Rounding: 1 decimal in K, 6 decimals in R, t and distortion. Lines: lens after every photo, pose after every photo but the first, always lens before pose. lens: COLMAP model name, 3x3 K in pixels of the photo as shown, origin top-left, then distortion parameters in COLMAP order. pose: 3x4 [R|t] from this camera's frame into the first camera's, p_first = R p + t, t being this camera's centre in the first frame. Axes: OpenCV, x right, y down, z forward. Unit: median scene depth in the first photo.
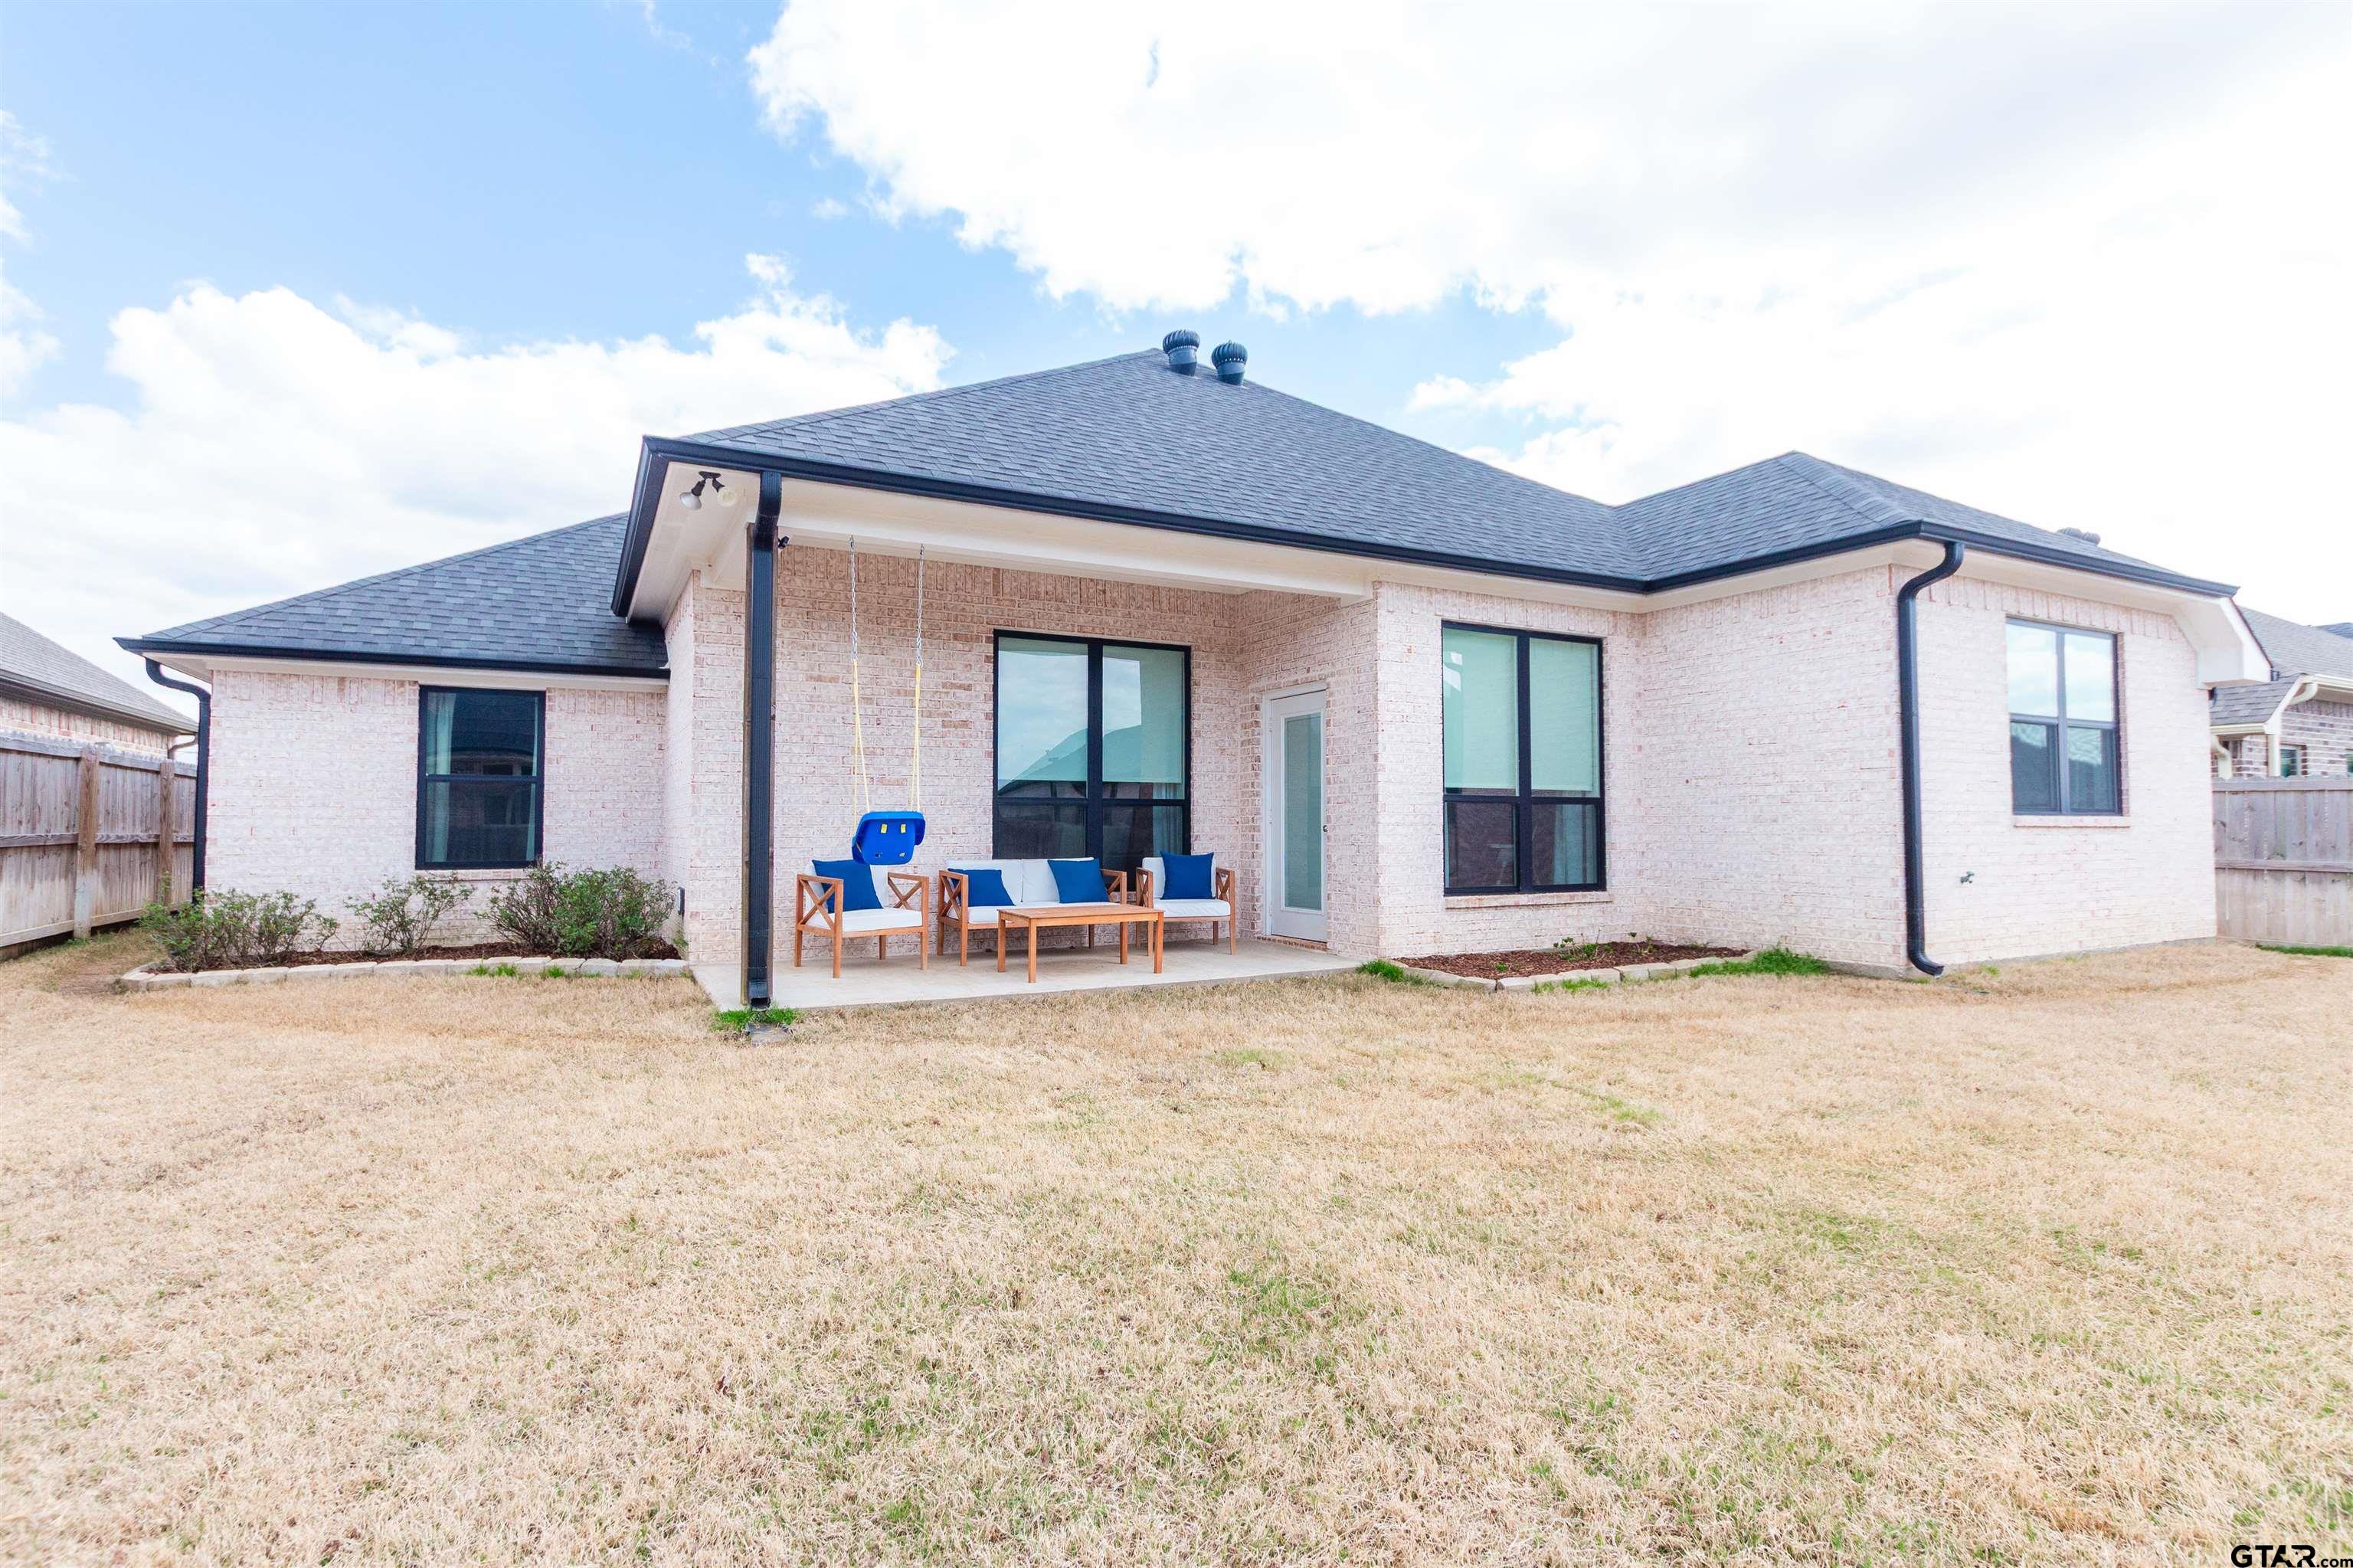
lens RADIAL K [[1144.0, 0, 1164.1], [0, 1144.0, 788.7], [0, 0, 1]] dist [0.004033, -0.000397]
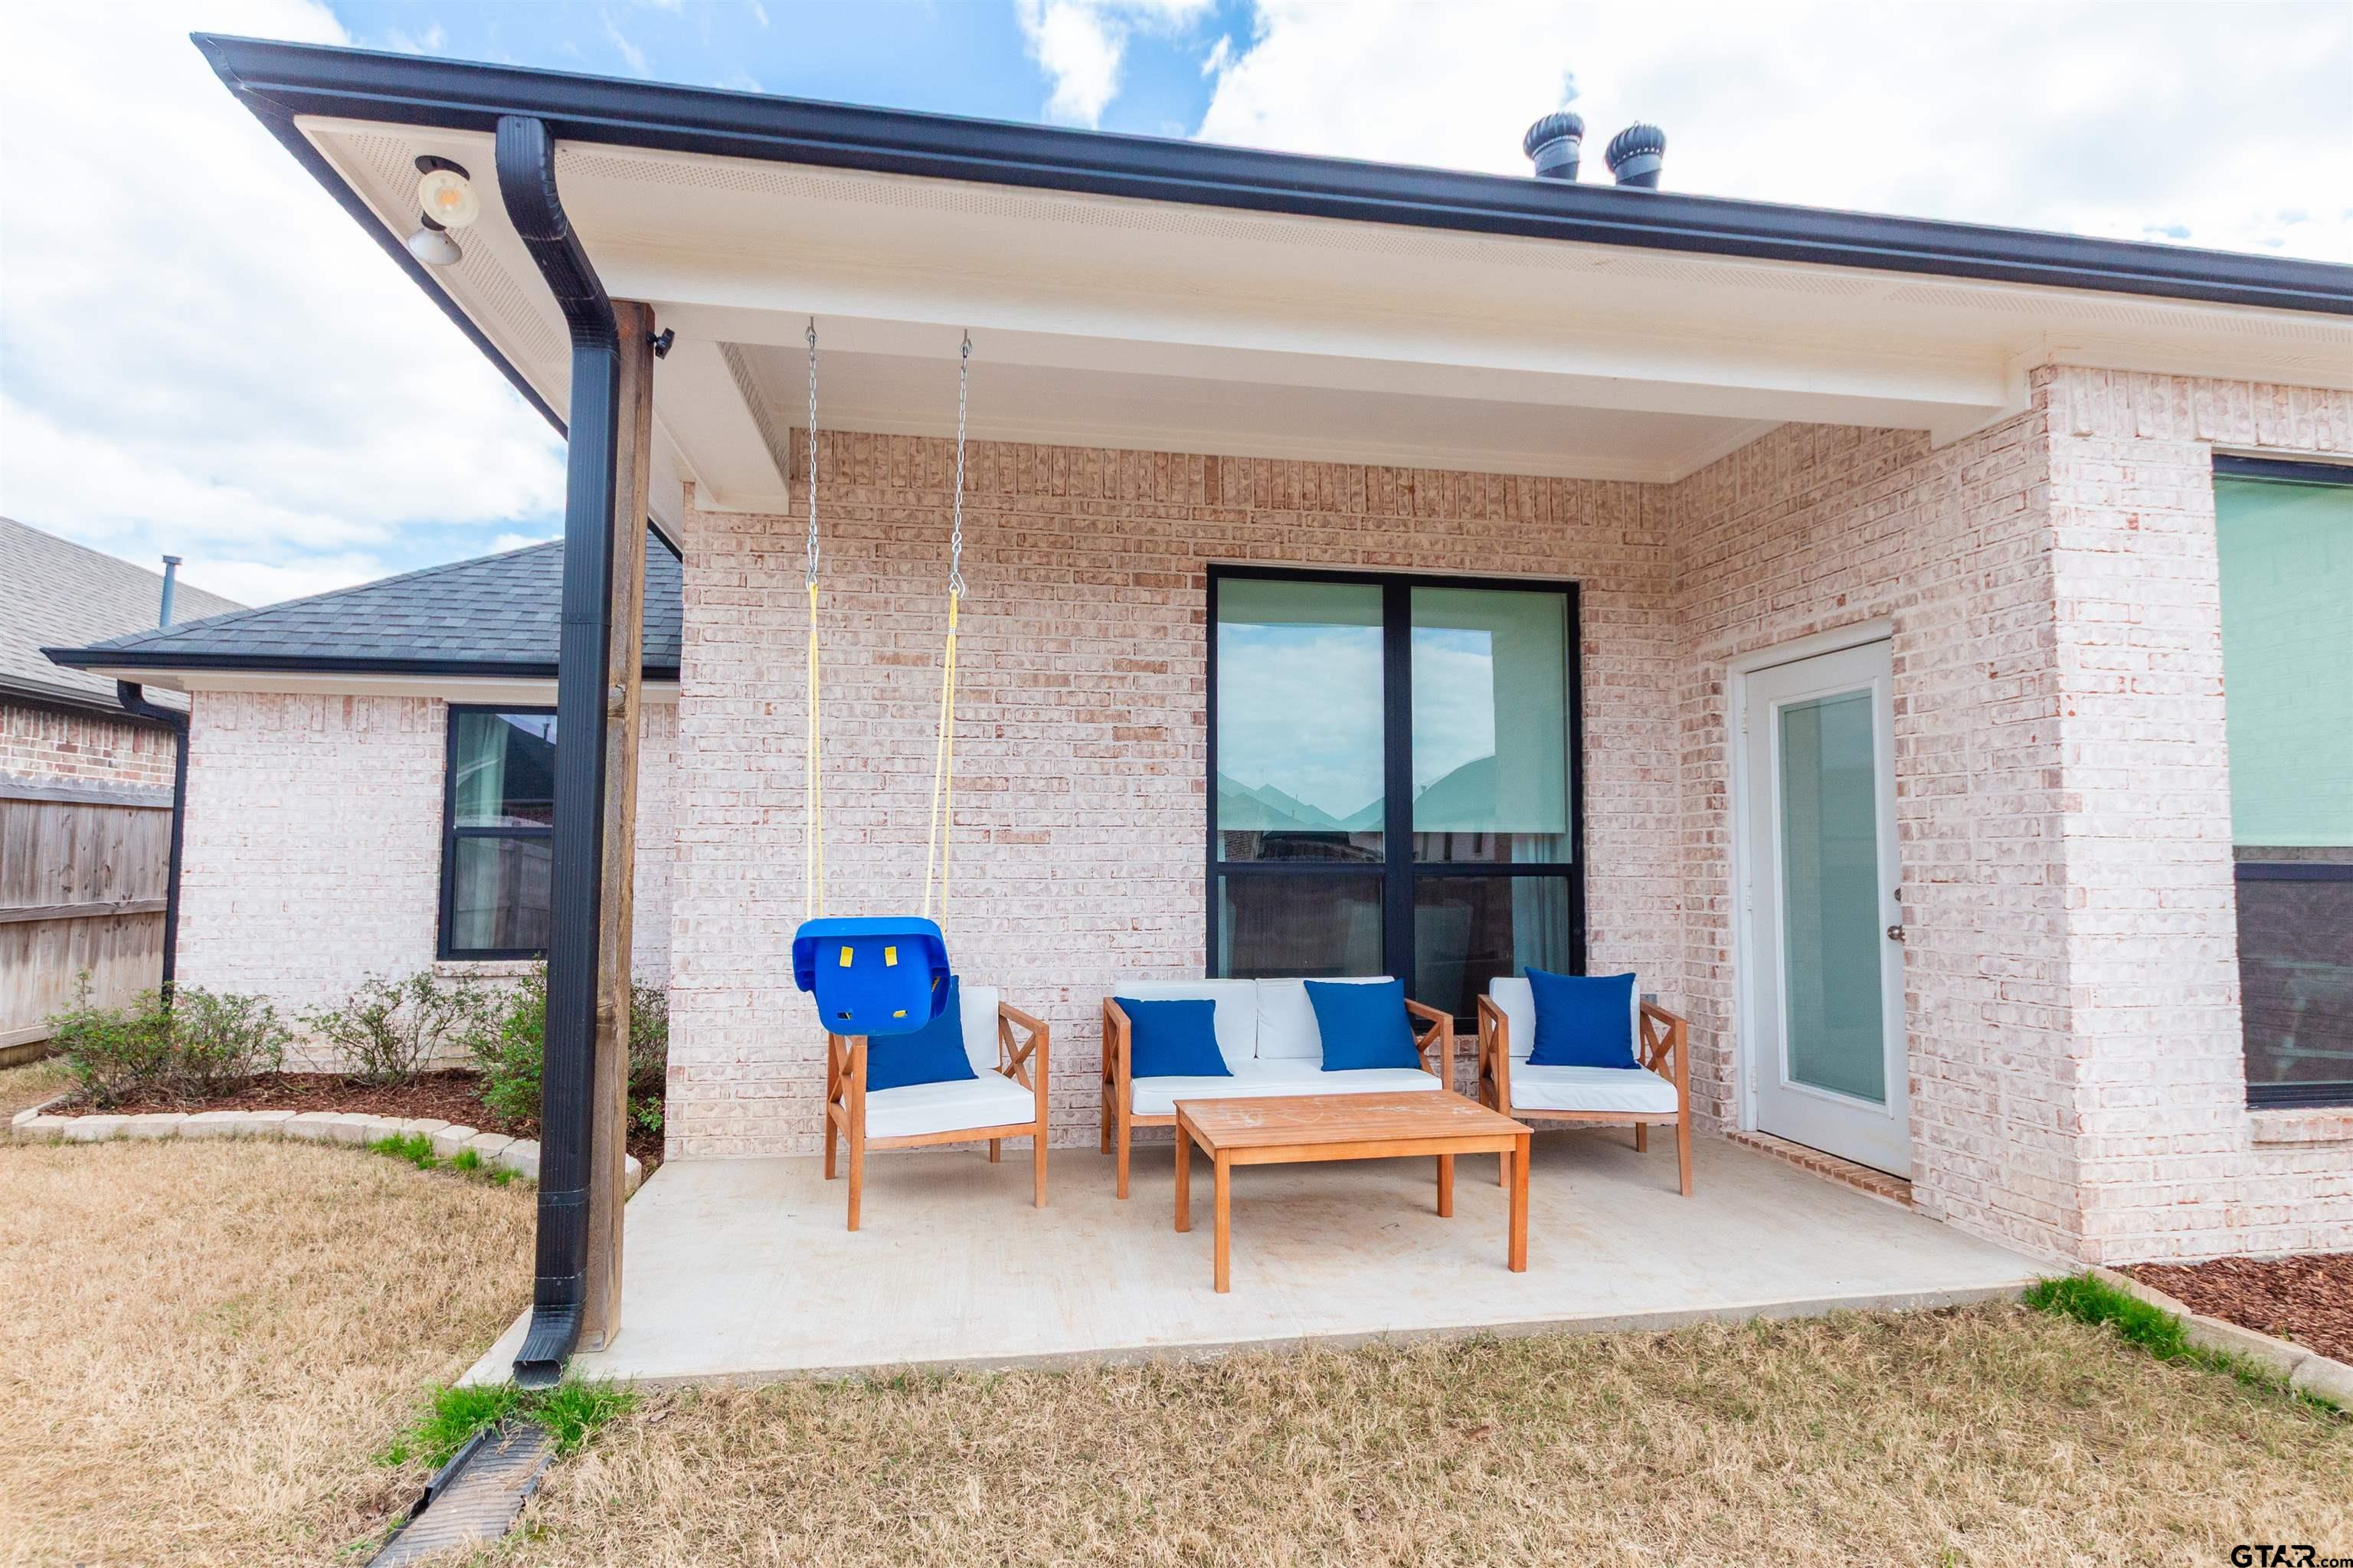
lens RADIAL K [[1144.0, 0, 1164.1], [0, 1144.0, 788.7], [0, 0, 1]] dist [0.004033, -0.000397]
pose [[0.949320, -0.015957, -0.313907, 0.005710], [0.006407, 0.999485, -0.031432, -0.011351], [0.314247, 0.027828, 0.948933, 0.463821]]
